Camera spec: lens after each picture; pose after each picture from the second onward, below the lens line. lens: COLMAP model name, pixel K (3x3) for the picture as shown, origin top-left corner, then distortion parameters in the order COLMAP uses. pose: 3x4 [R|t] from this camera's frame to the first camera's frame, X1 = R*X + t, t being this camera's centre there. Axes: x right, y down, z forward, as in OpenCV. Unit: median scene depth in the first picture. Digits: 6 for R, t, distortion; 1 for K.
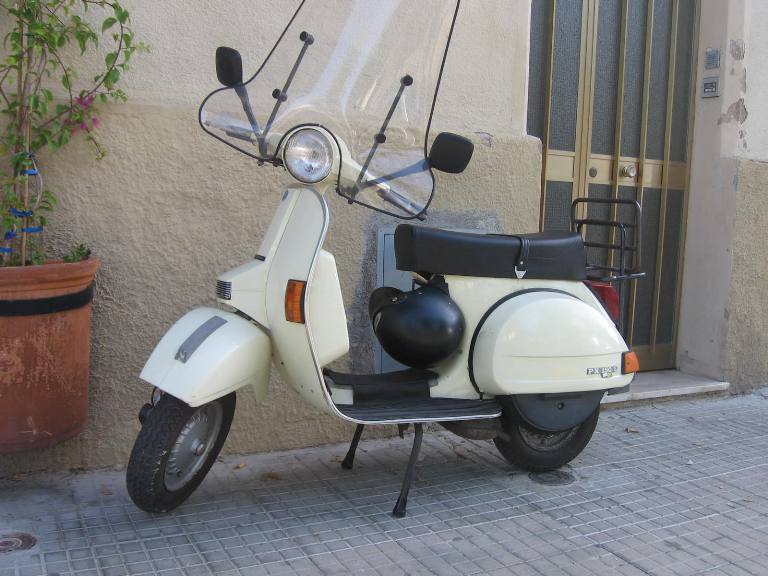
lens RADIAL K [[792.4, 0, 402.0], [0, 792.4, 287.4], [0, 0, 1]] dist [-0.106437, 0.012436]
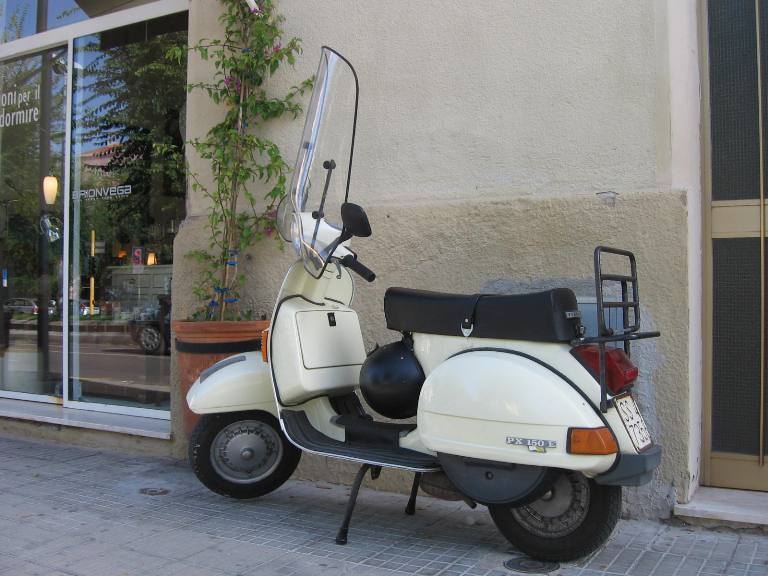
lens RADIAL K [[786.2, 0, 384.0], [0, 786.2, 288.0], [0, 0, 1]] dist [-0.213958, -0.002977]
pose [[0.547648, -0.049072, -0.835268, 0.901320], [-0.071763, 0.991845, -0.105322, 0.038151], [0.833625, 0.117621, 0.539661, 0.386166]]
